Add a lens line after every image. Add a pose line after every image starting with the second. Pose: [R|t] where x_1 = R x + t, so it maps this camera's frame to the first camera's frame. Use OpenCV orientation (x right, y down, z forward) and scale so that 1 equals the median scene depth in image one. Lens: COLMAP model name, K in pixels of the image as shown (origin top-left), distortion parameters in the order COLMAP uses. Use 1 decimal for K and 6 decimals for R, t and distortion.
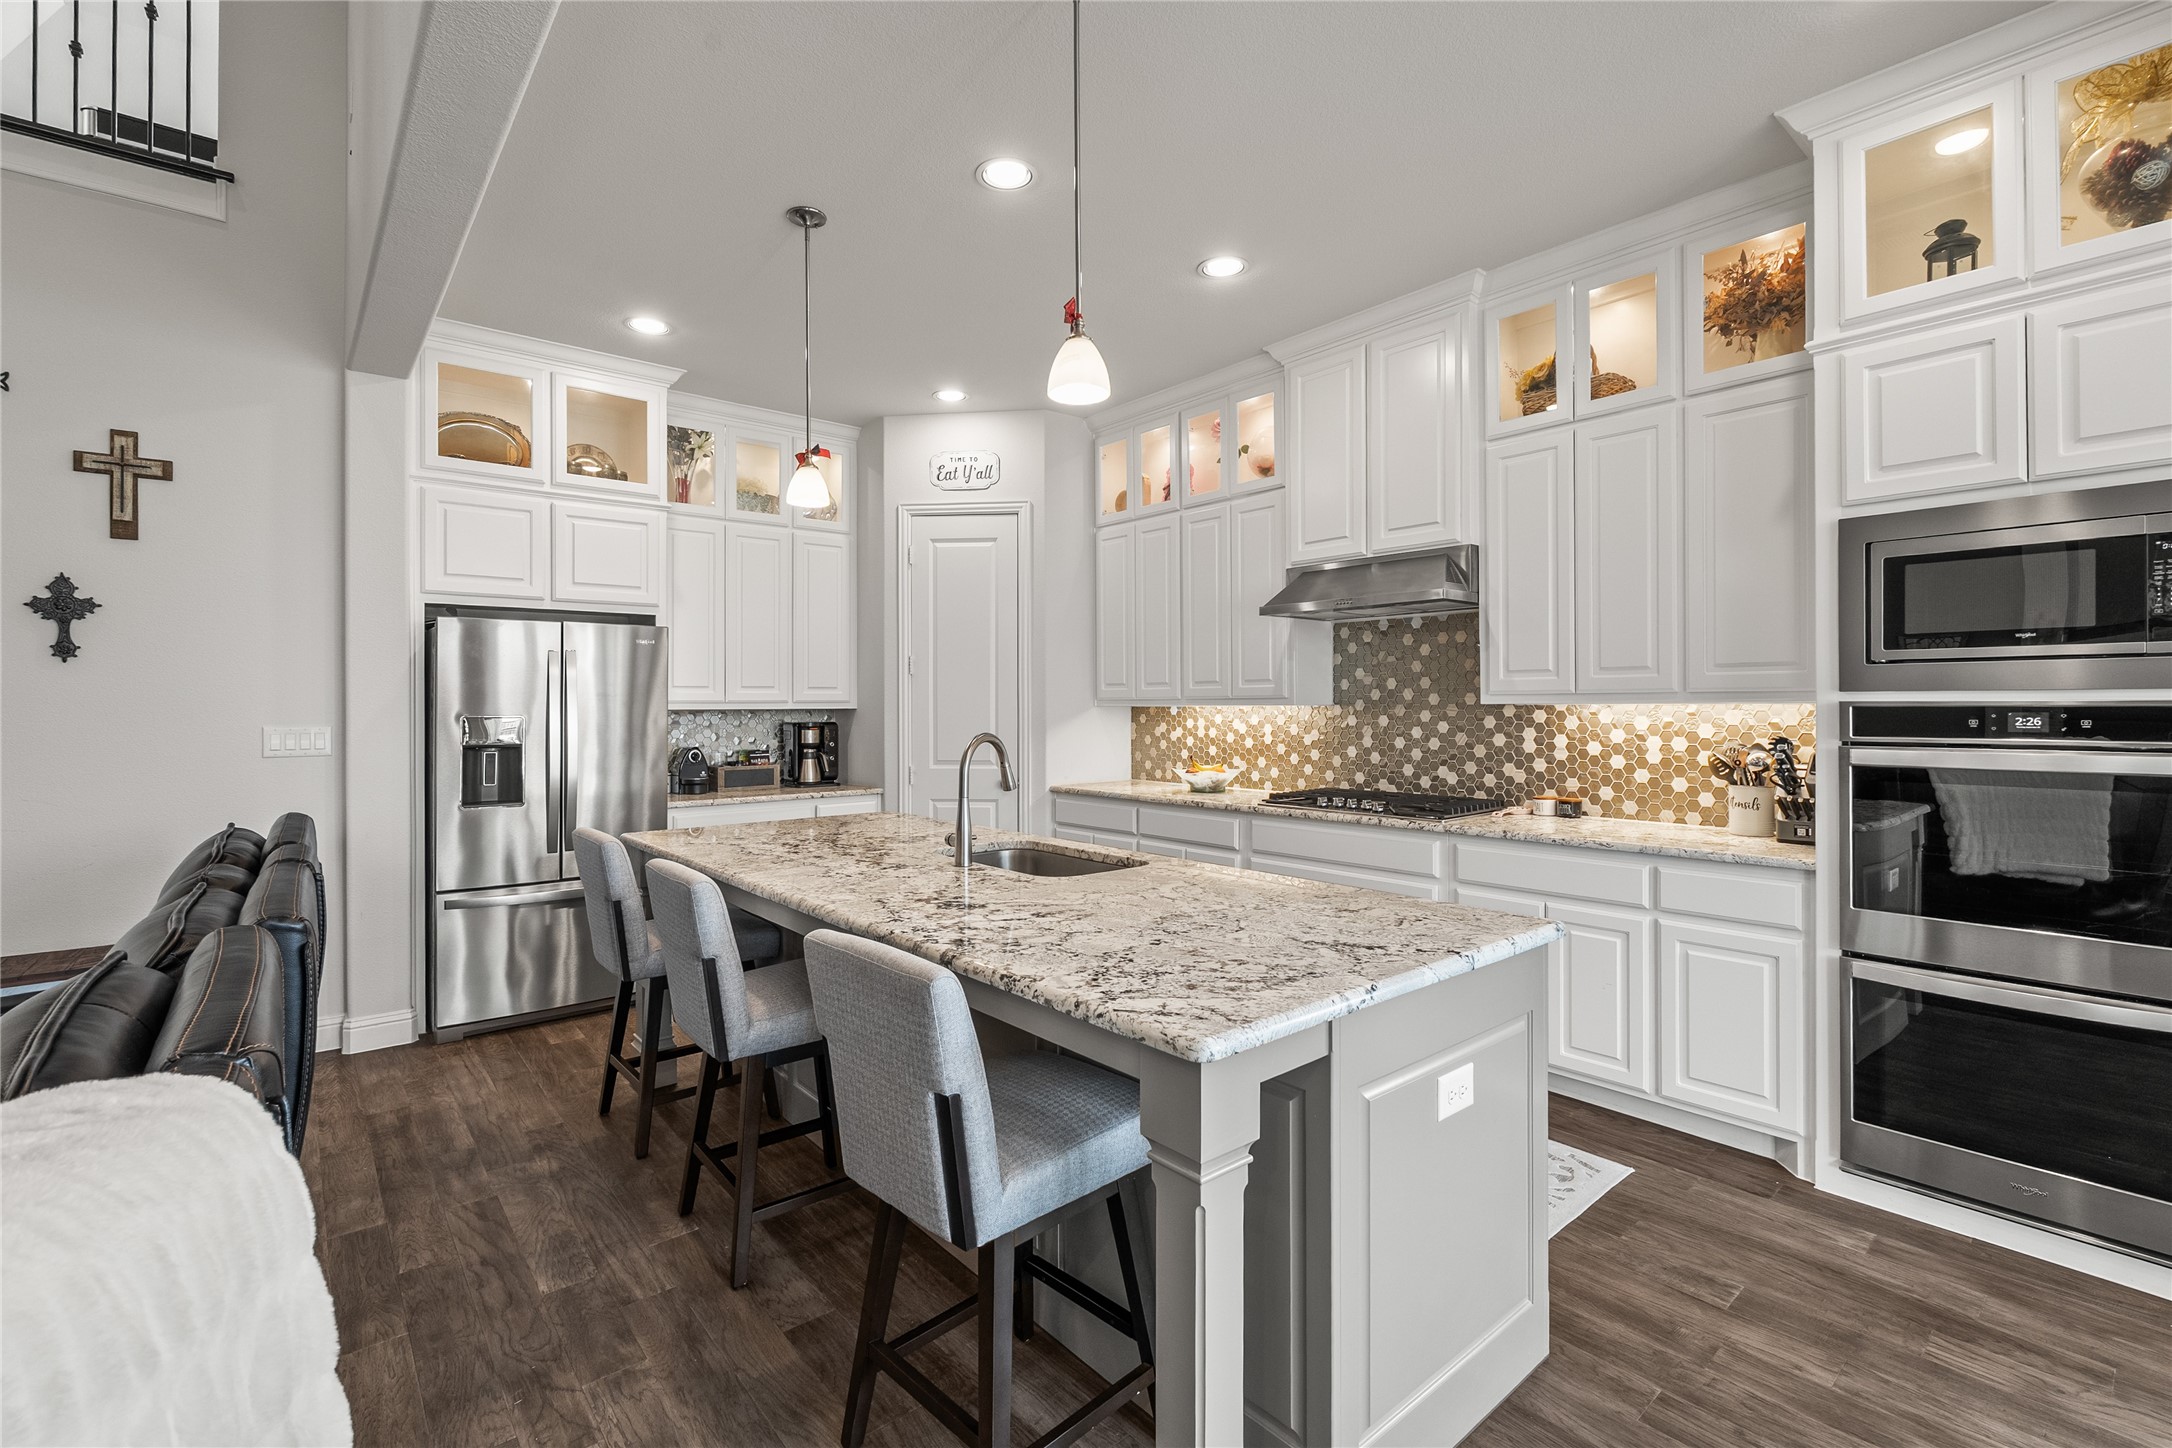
lens RADIAL K [[962.1, 0, 1094.5], [0, 962.1, 704.0], [0, 0, 1]] dist [-0.002876, -0.000290]
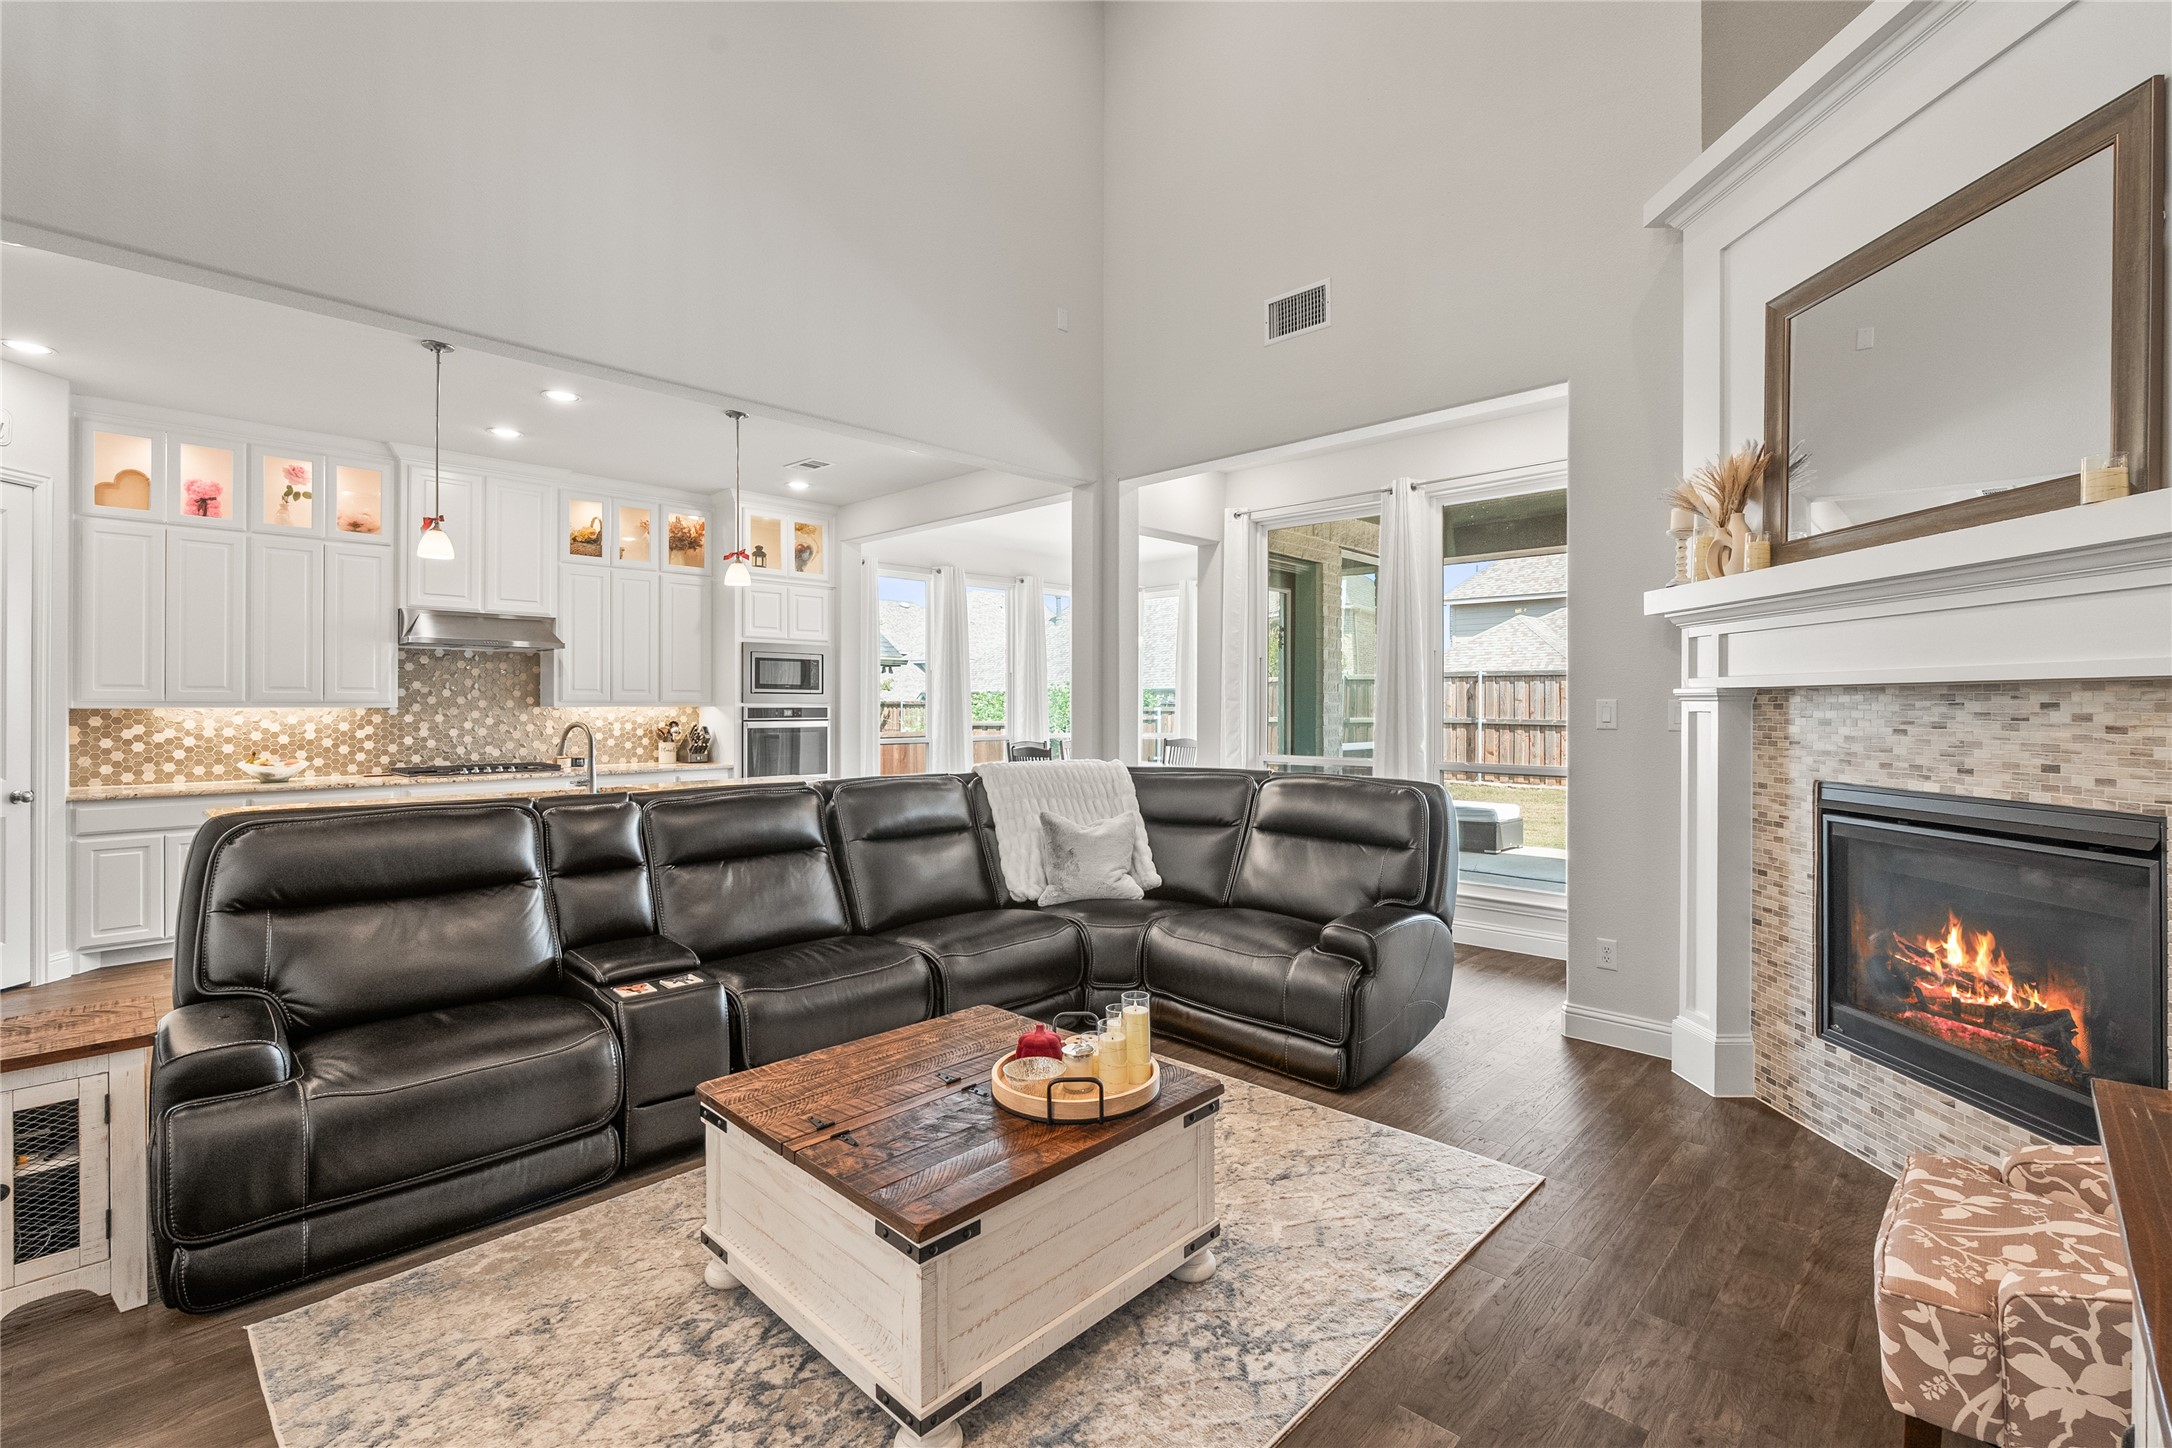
lens RADIAL K [[962.1, 0, 1094.5], [0, 962.1, 704.0], [0, 0, 1]] dist [-0.002876, -0.000290]
pose [[-0.101749, 0.007045, 0.994785, -1.231592], [0.001213, 0.999975, -0.006958, 0.007183], [-0.994809, 0.000499, -0.101755, 0.151198]]
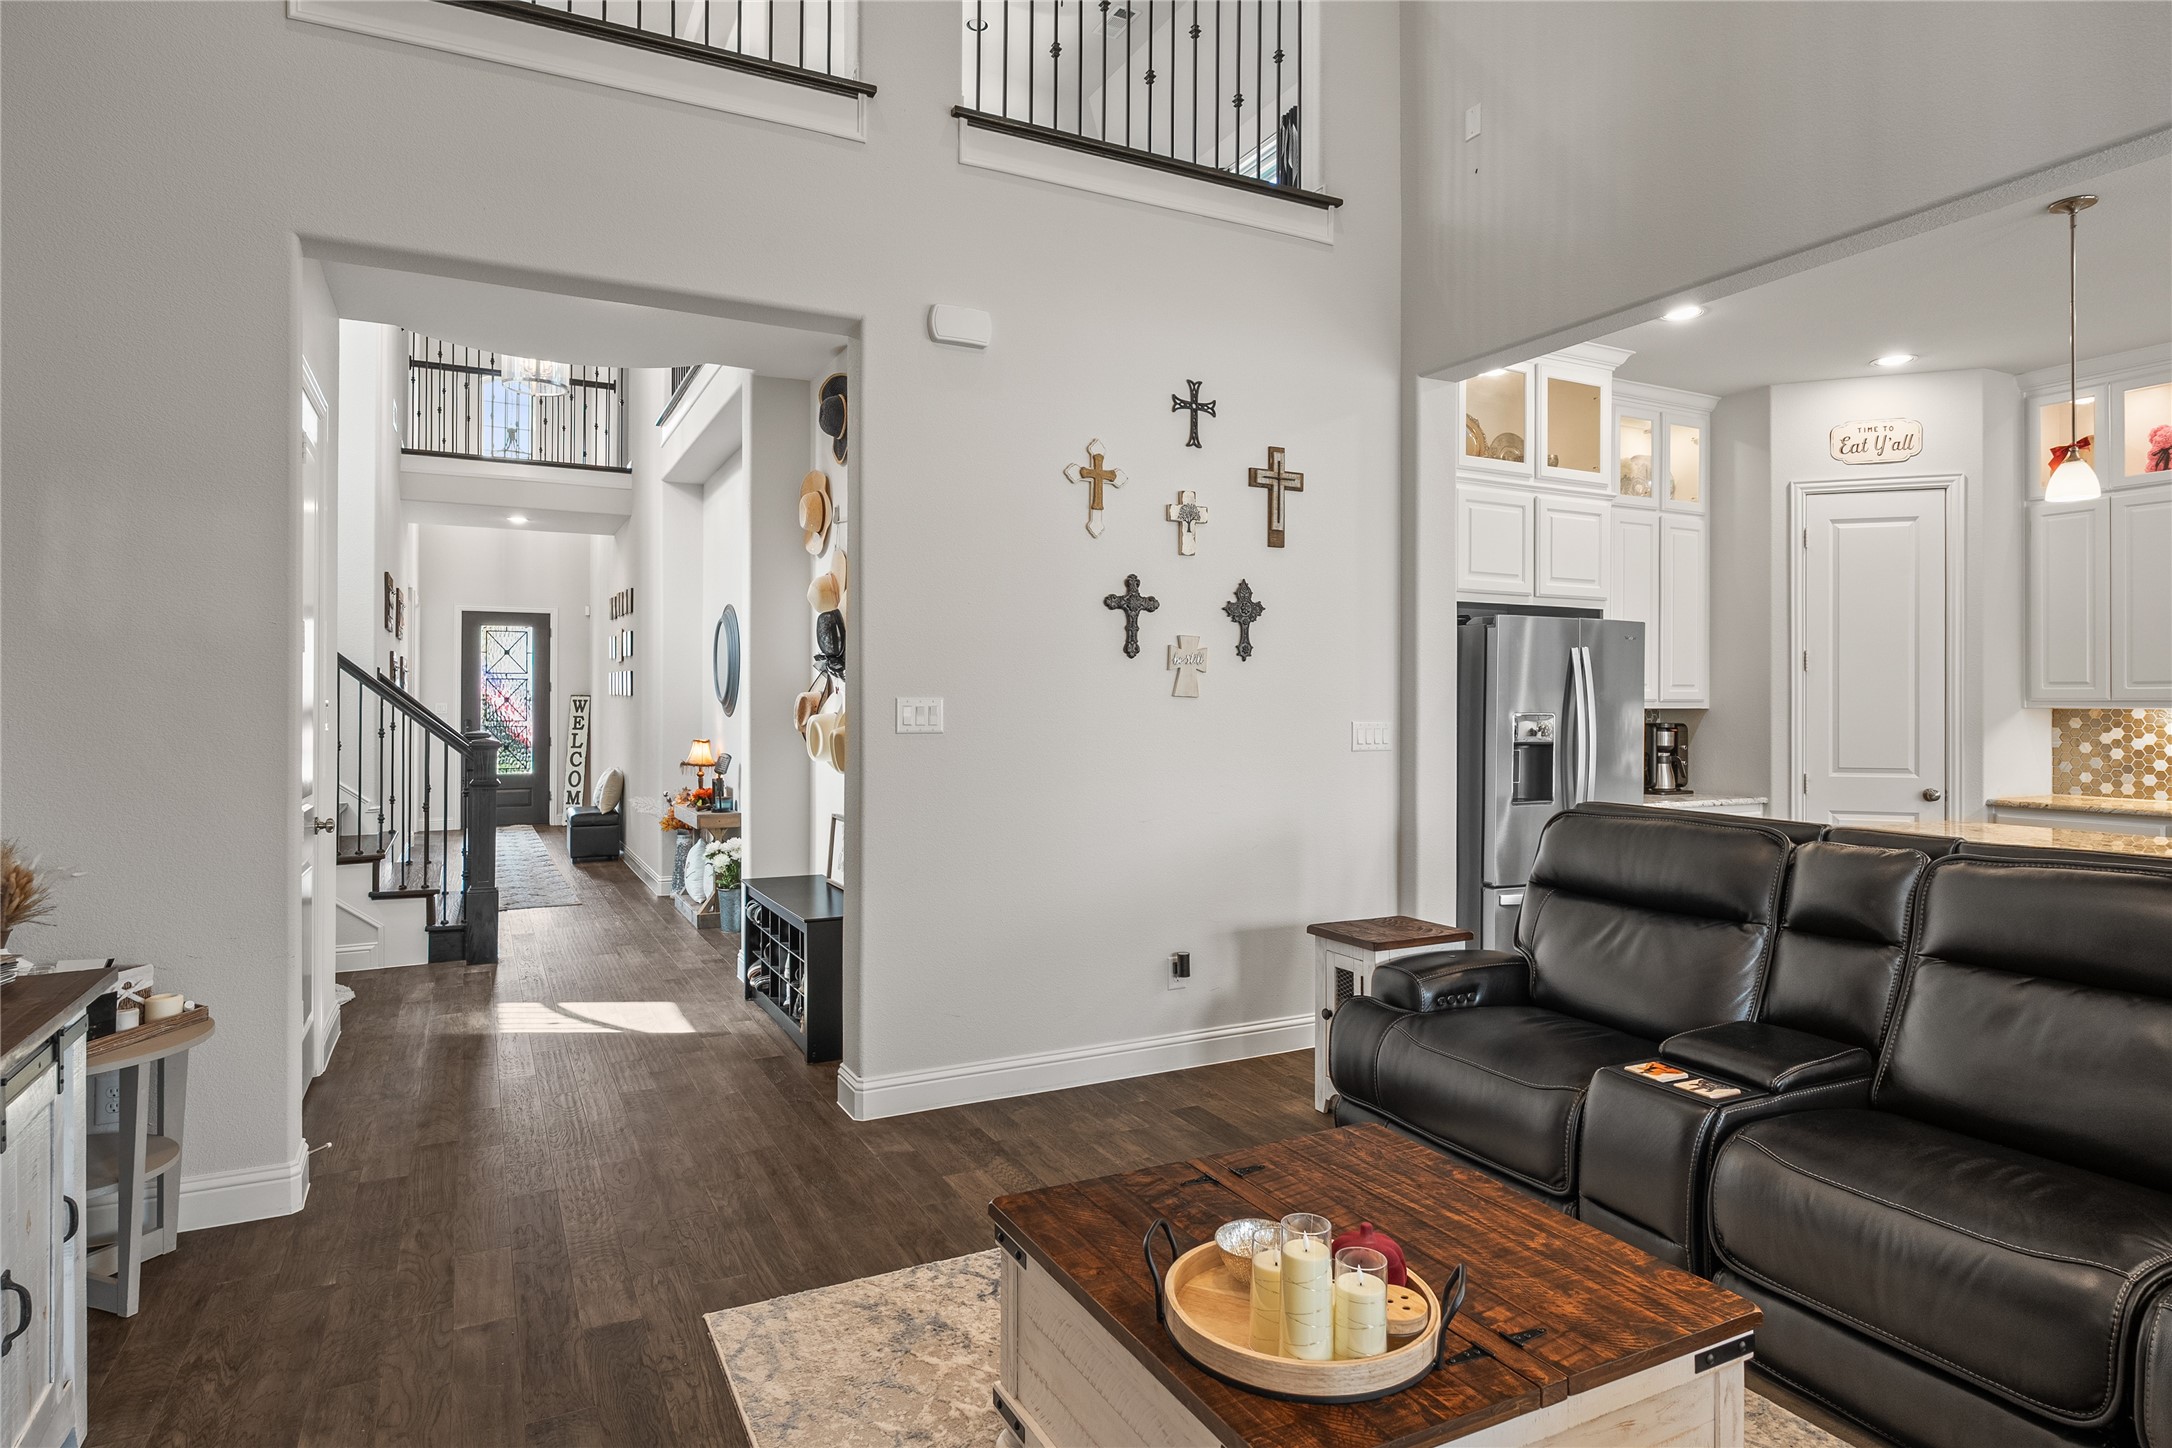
lens RADIAL K [[1203.5, 0, 1086.3], [0, 1203.5, 696.9], [0, 0, 1]] dist [-0.001567, 0.000219]
pose [[0.975106, 0.005961, -0.221658, -0.708736], [-0.007174, 0.999963, -0.004665, 0.003965], [0.221622, 0.006139, 0.975113, -0.287634]]
